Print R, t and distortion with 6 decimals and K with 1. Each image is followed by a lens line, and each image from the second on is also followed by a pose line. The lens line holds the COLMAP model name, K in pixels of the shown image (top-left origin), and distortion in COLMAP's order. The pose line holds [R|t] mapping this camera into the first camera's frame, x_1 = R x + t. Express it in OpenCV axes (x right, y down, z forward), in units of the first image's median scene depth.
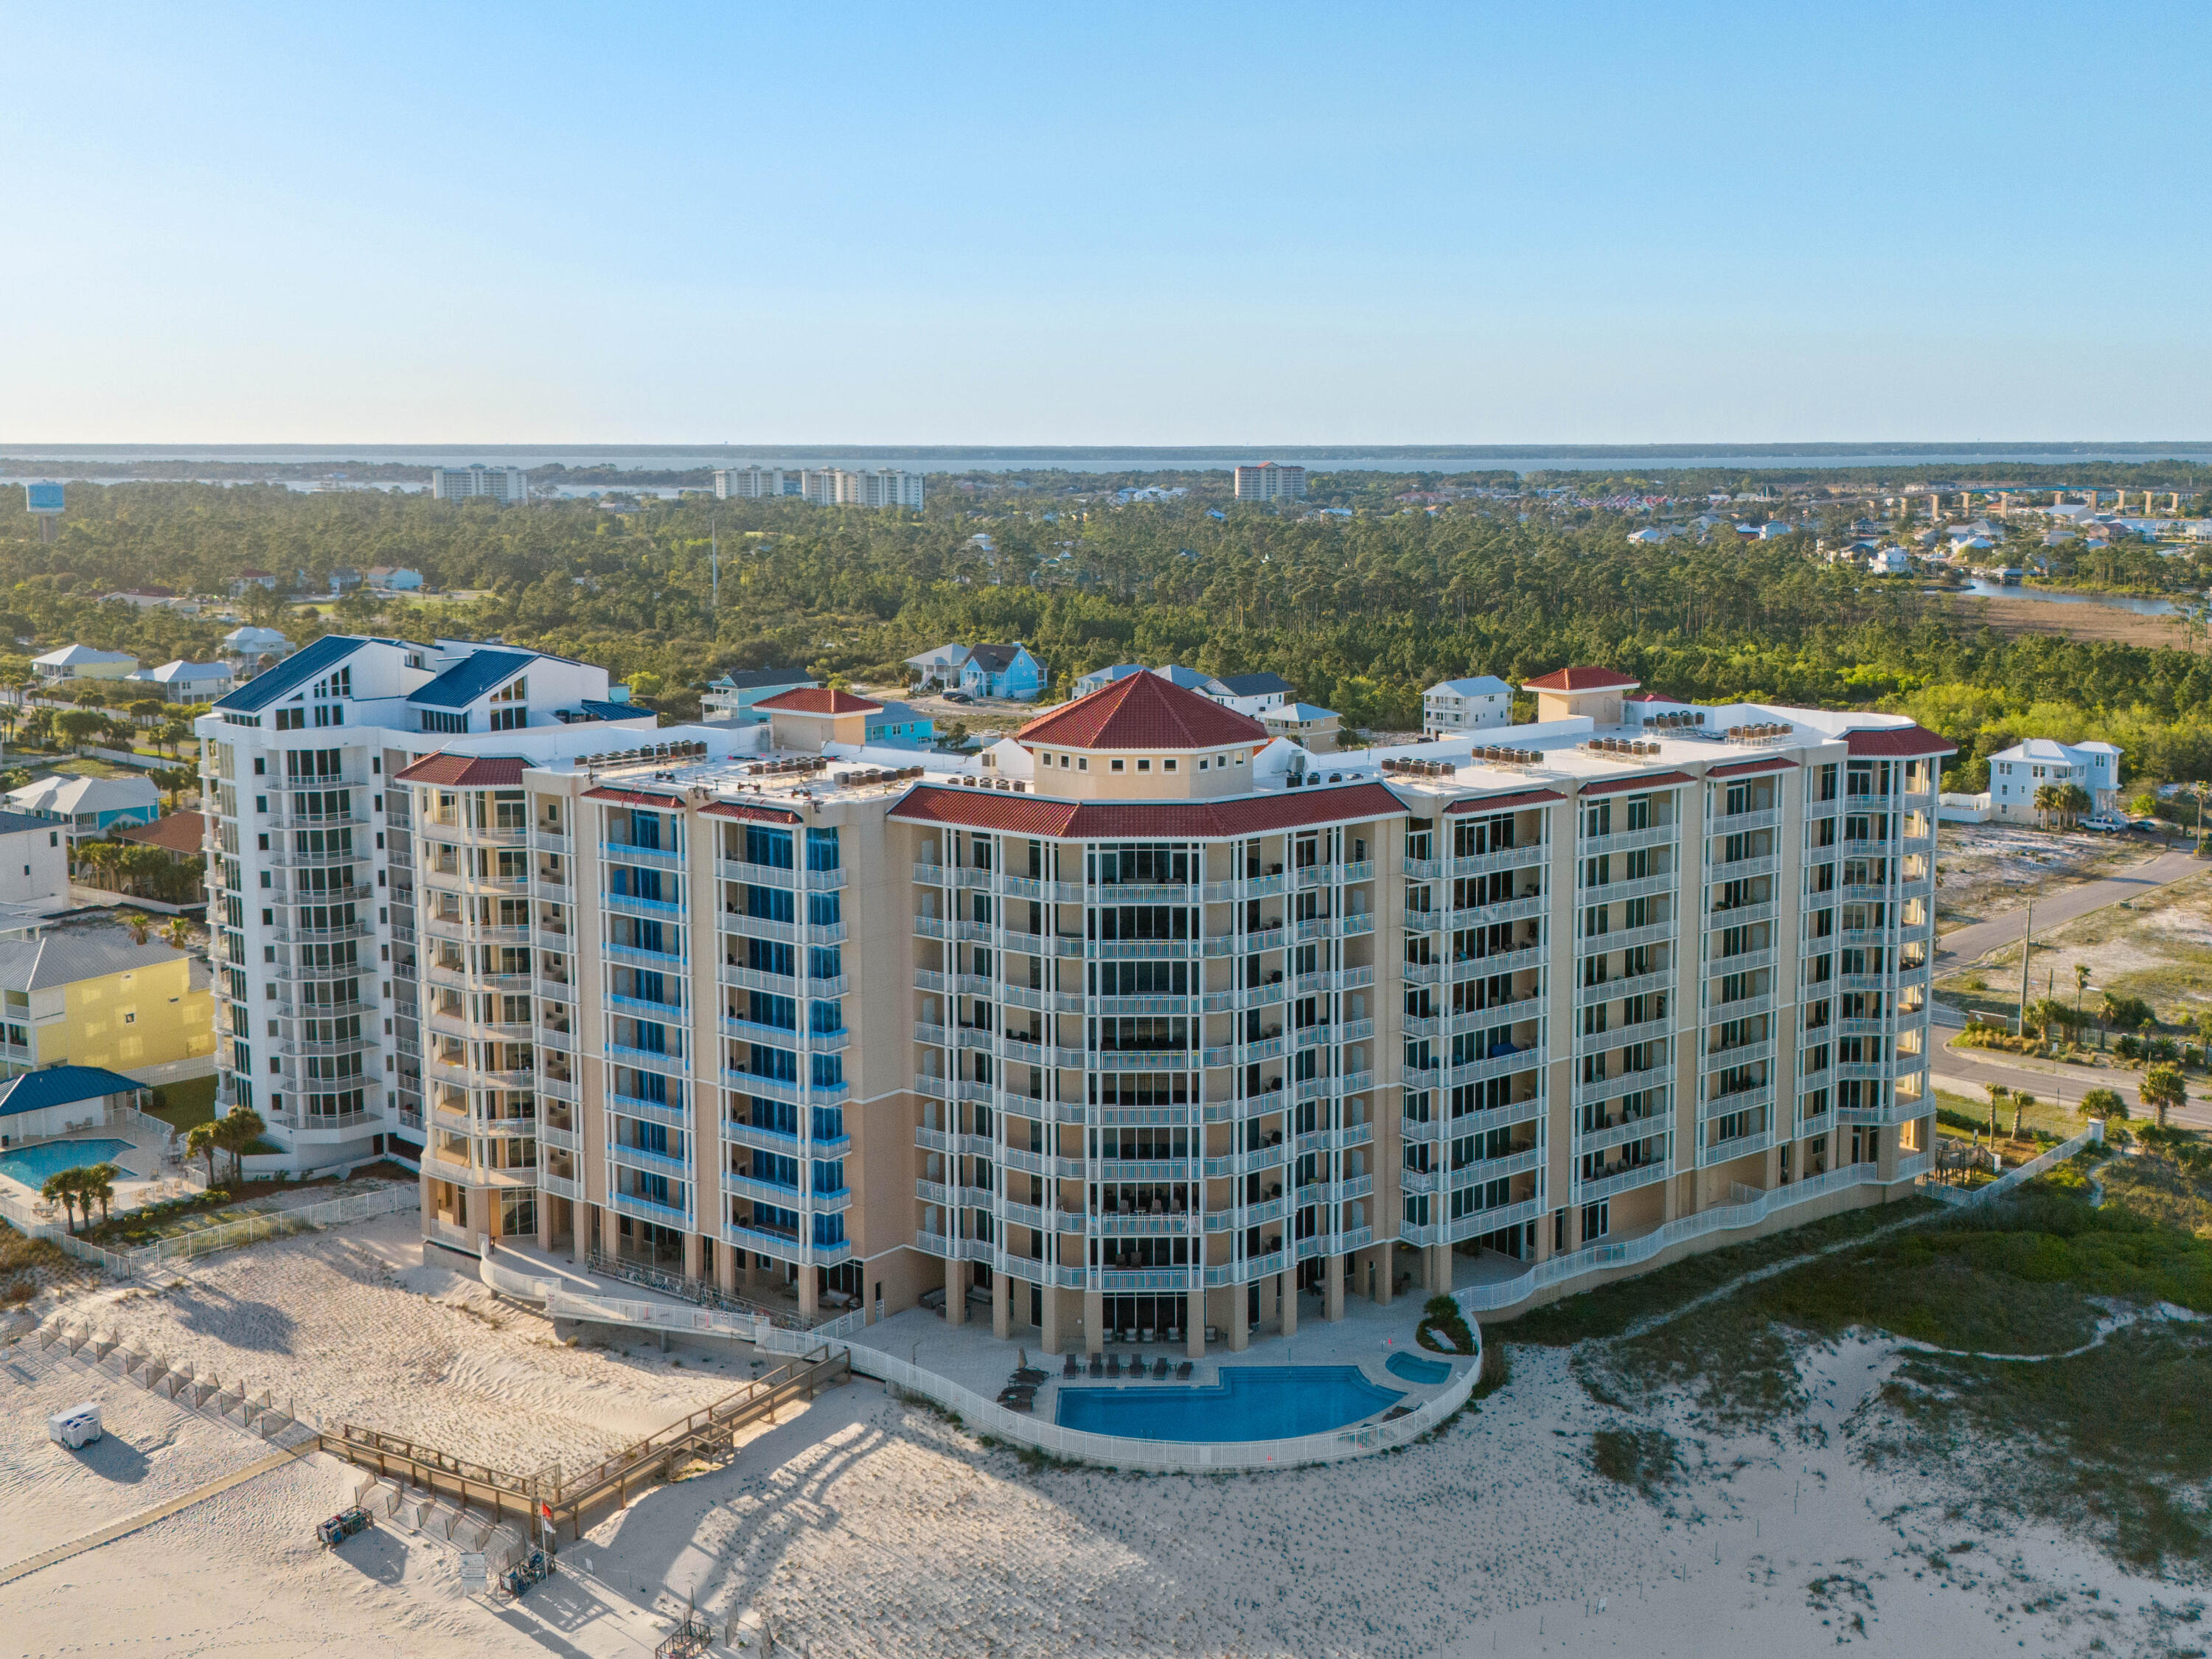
lens RADIAL K [[2363.0, 0, 1225.0], [0, 2363.0, 745.9], [0, 0, 1]] dist [0.104464, -0.173183]
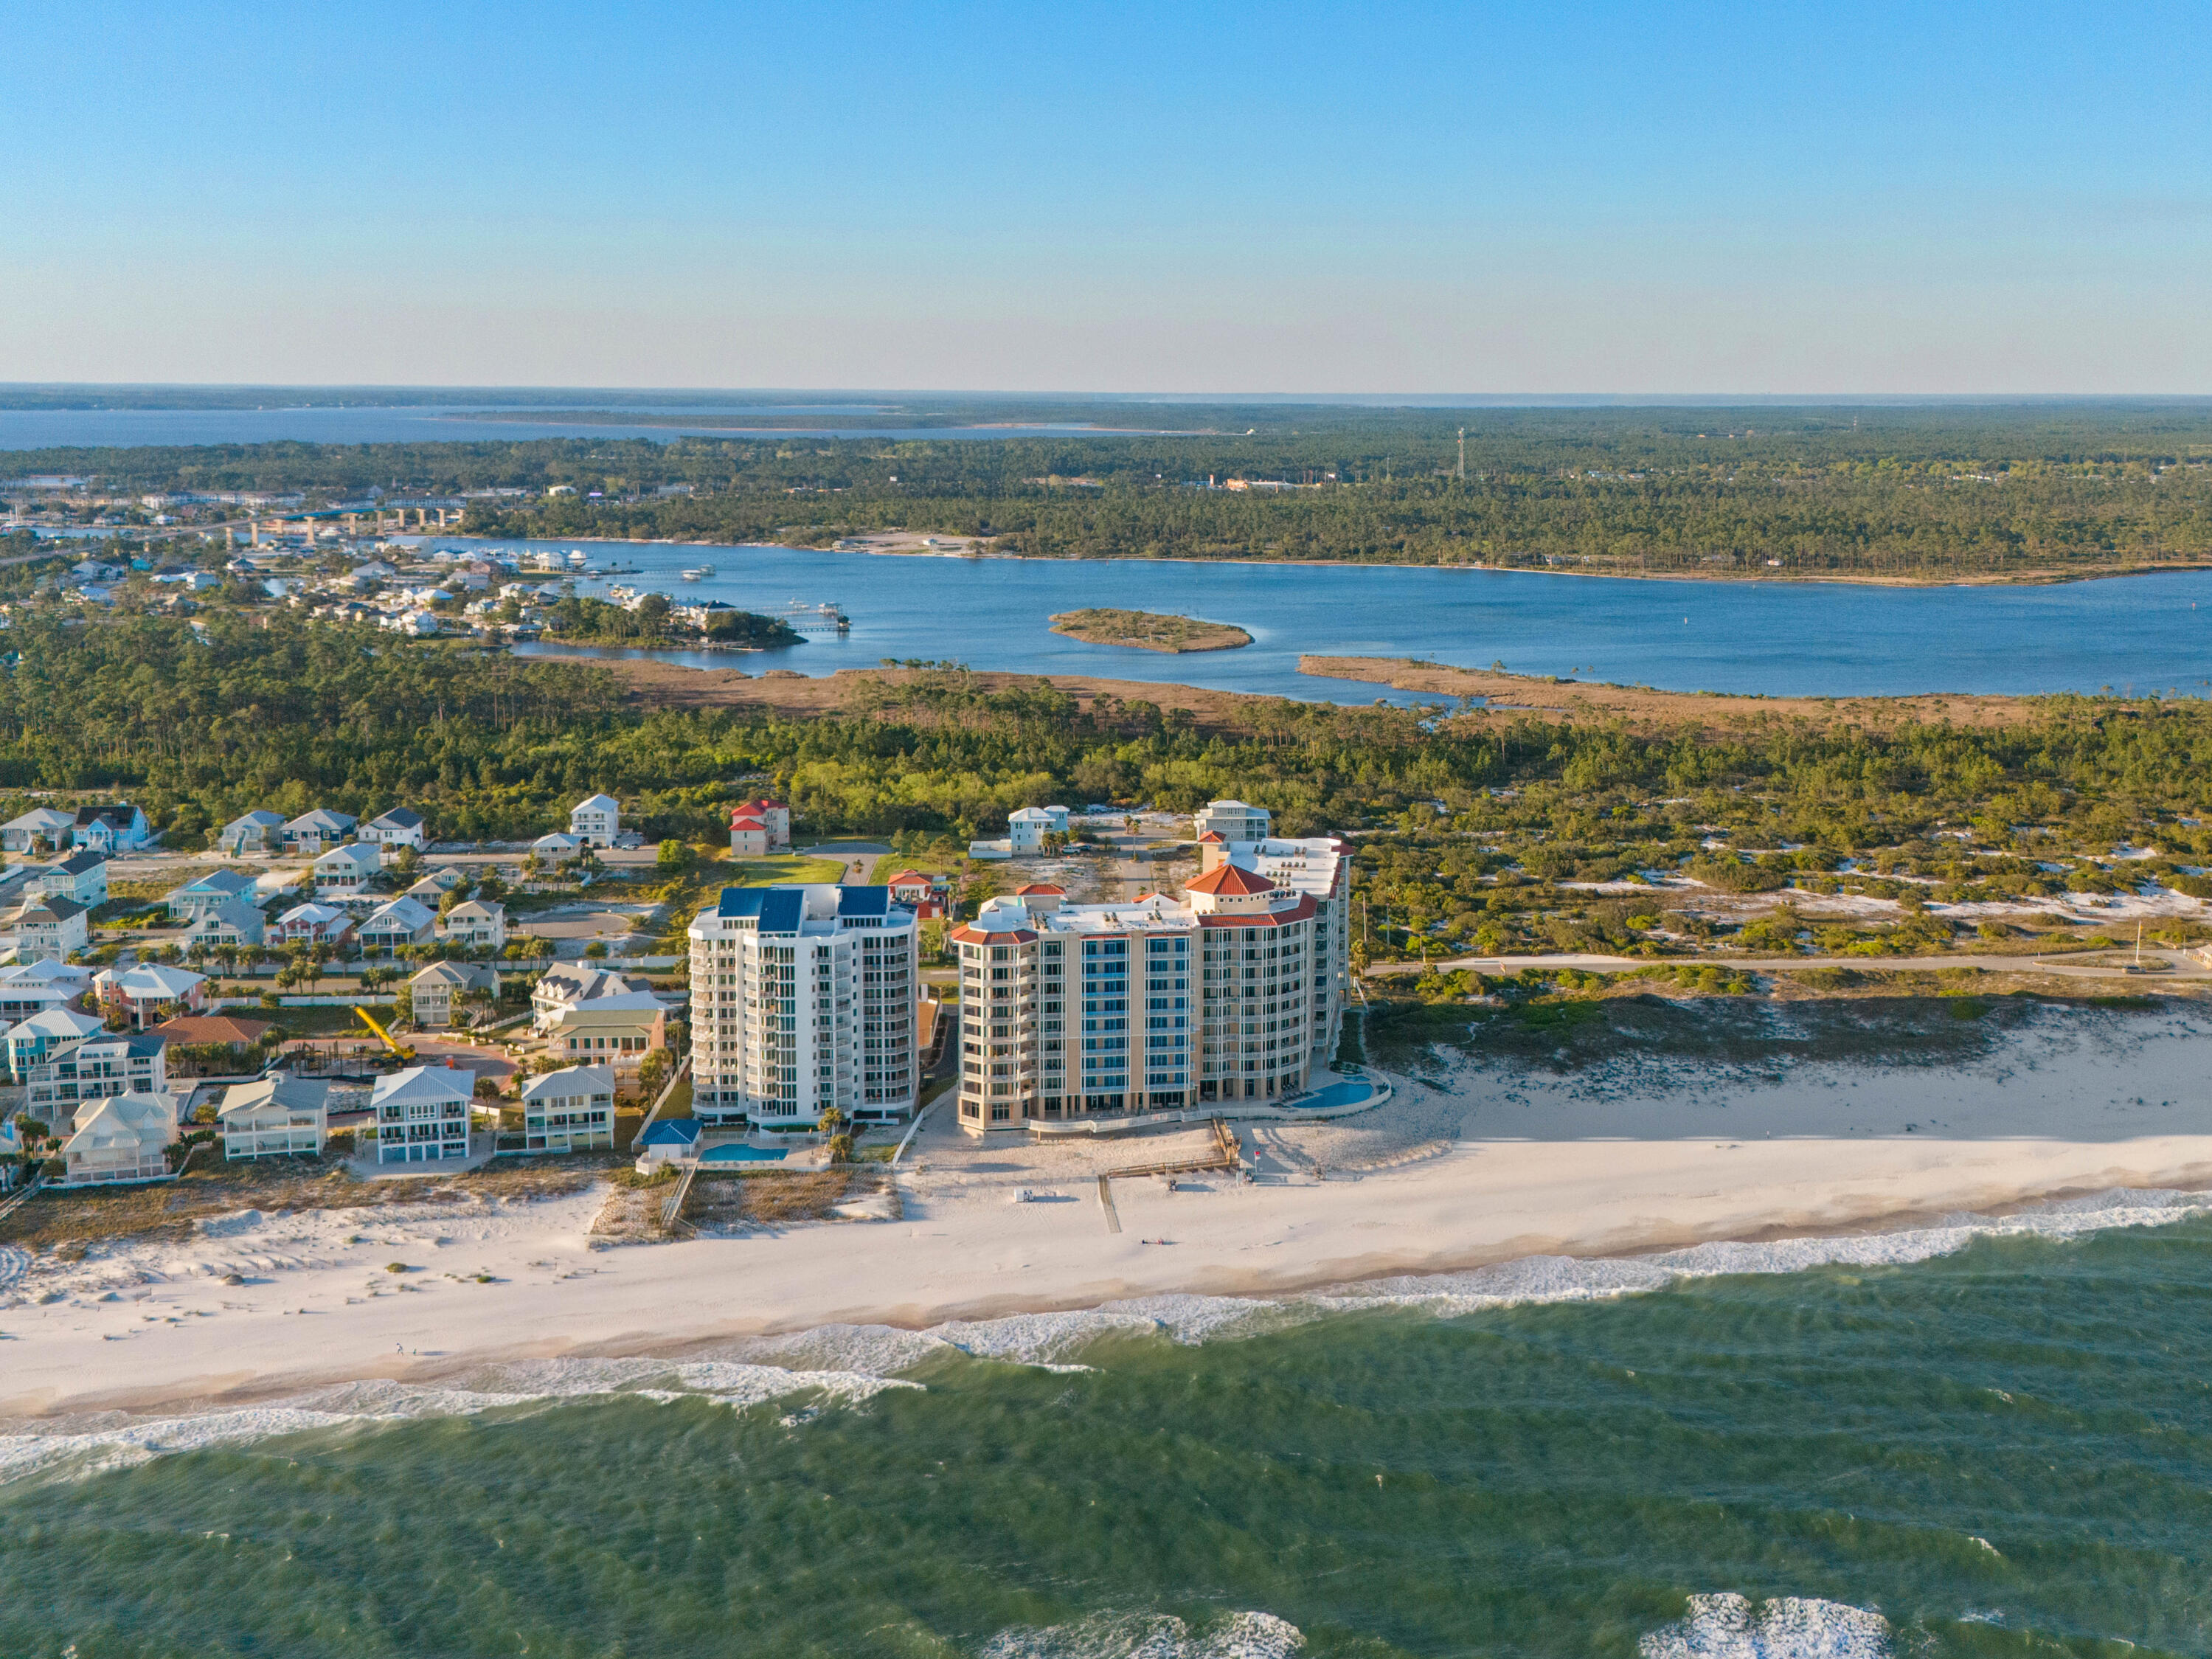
lens RADIAL K [[2273.2, 0, 1242.7], [0, 2273.2, 661.8], [0, 0, 1]] dist [0.093011, -0.171047]
pose [[0.702321, -0.065845, 0.708809, -2.017594], [0.086069, 0.996263, 0.007267, -0.305275], [-0.706639, 0.055903, 0.705363, -0.996144]]
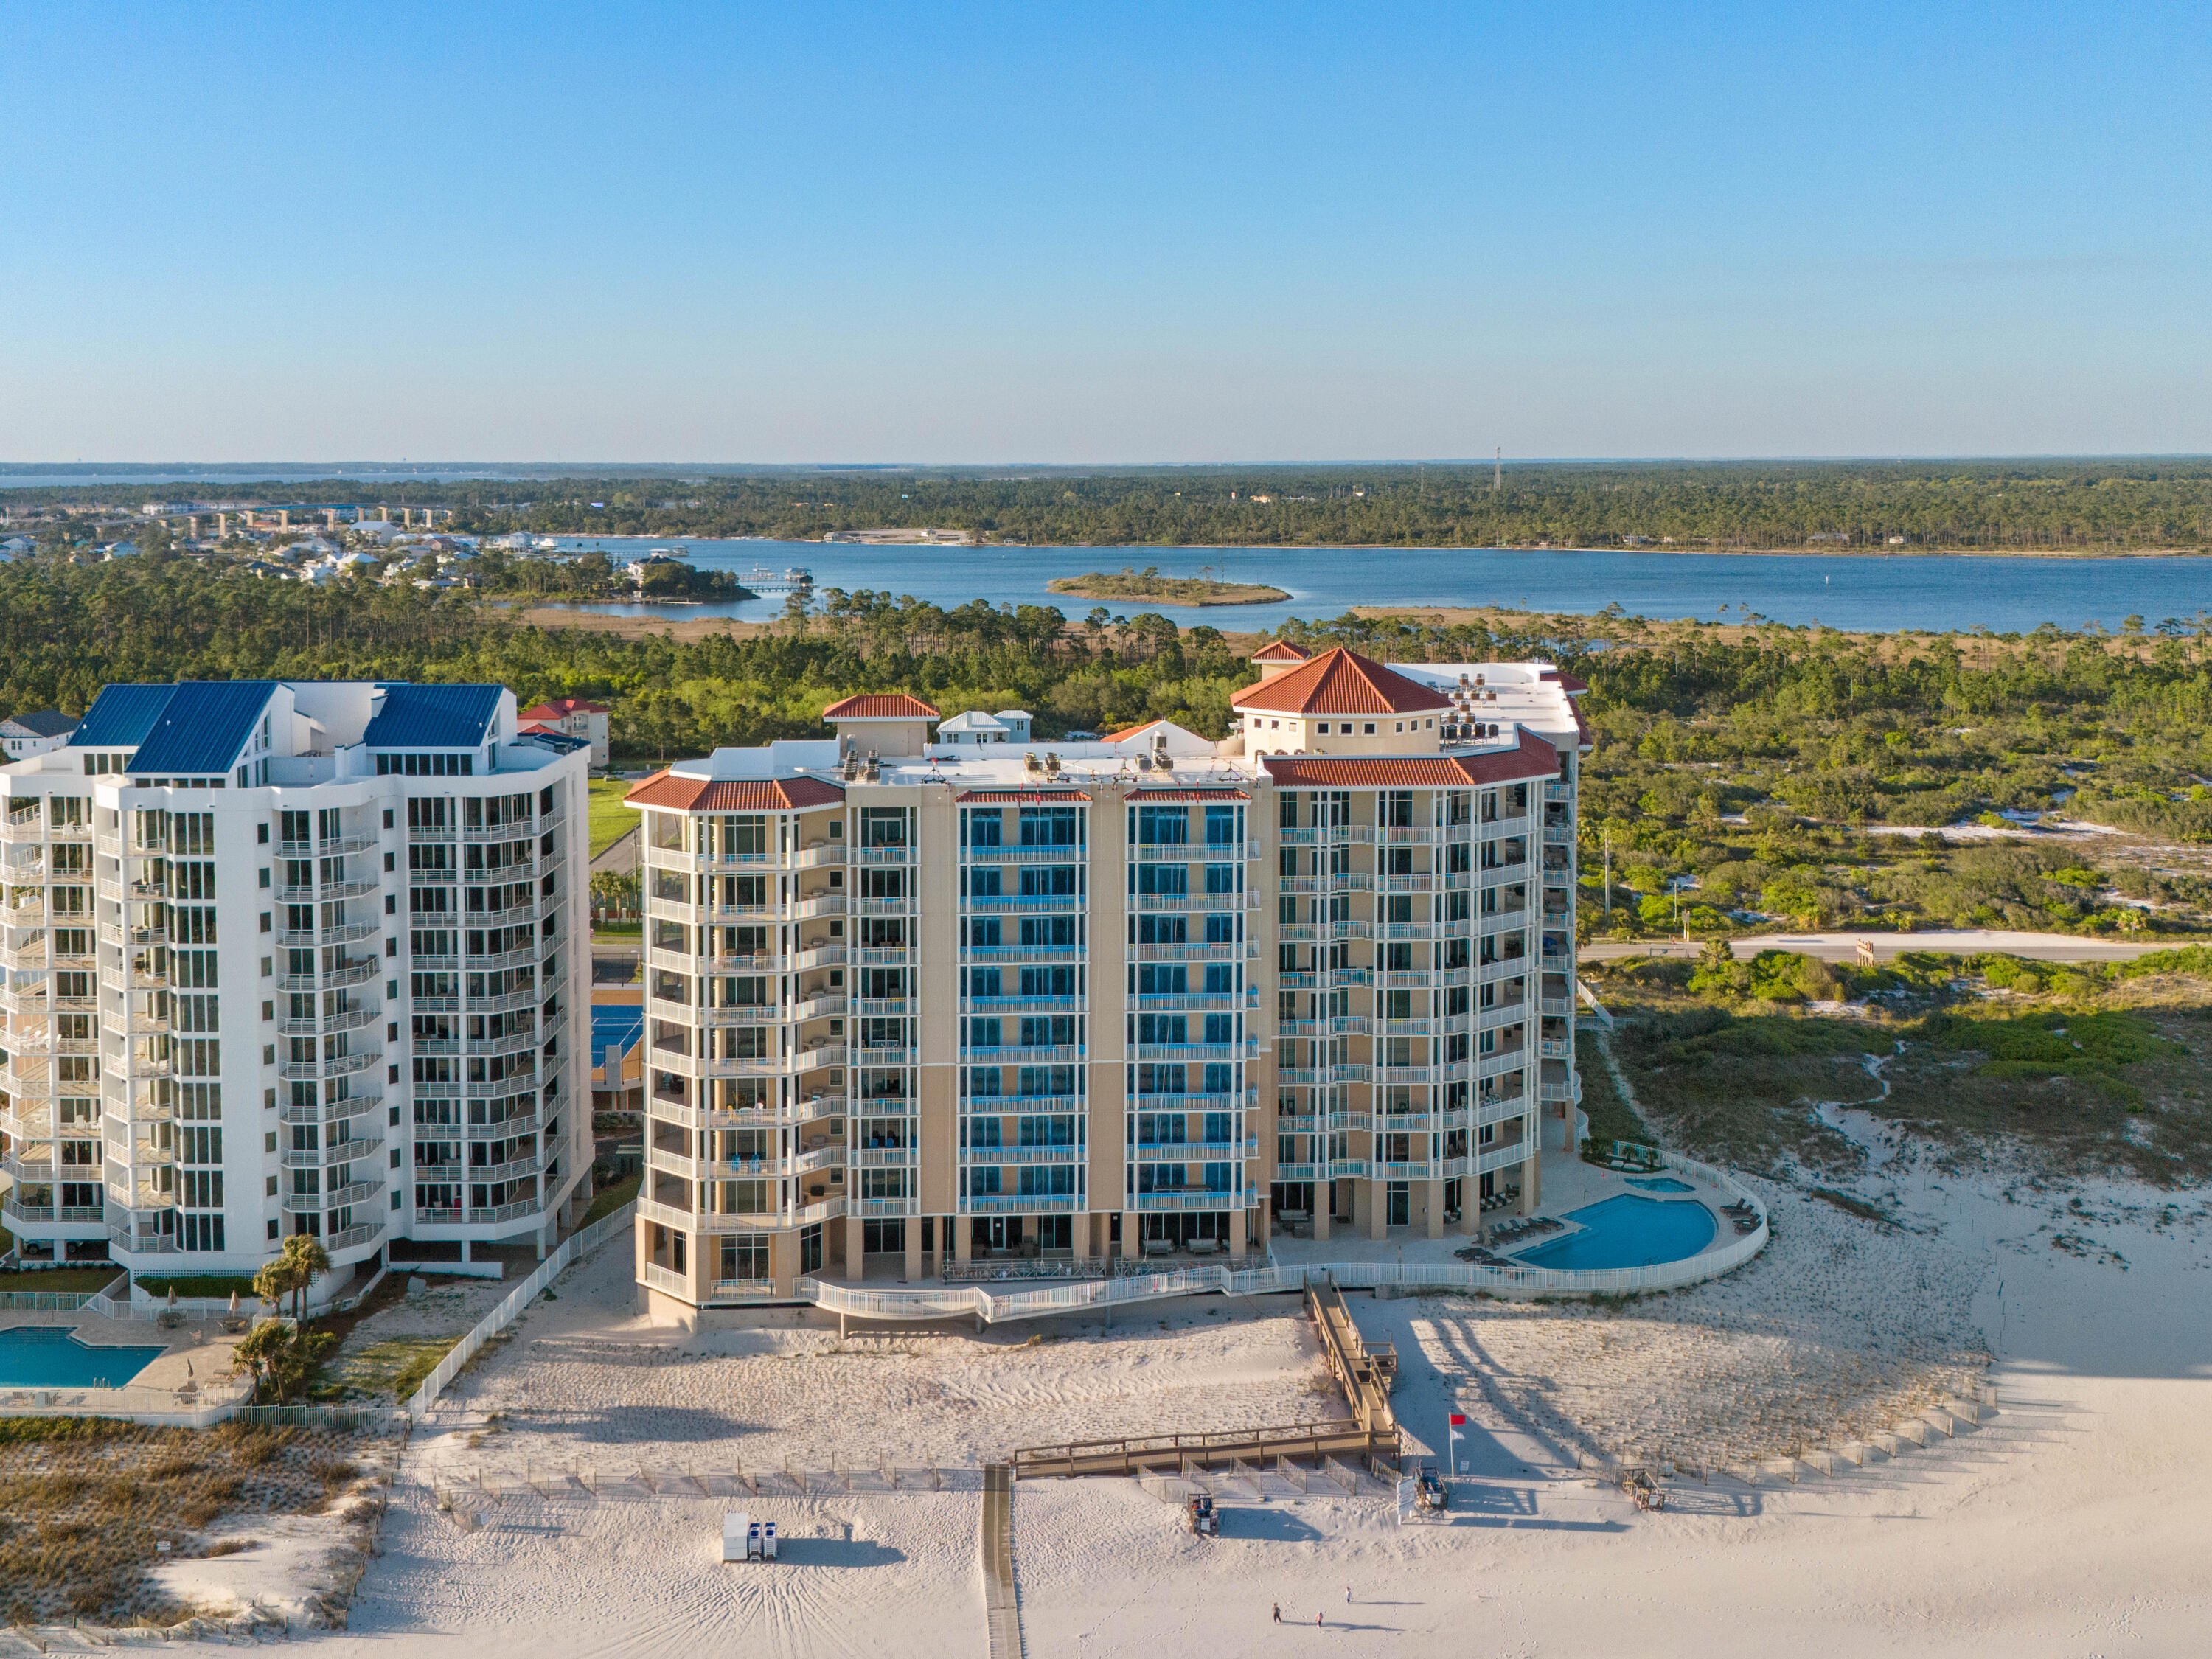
lens RADIAL K [[2346.4, 0, 1027.0], [0, 2346.4, 628.5], [0, 0, 1]] dist [0.076855, -0.157919]
pose [[0.770347, -0.045894, 0.635971, -0.908726], [0.082186, 0.996233, -0.027660, -0.022483], [-0.632306, 0.073576, 0.771217, 0.217575]]
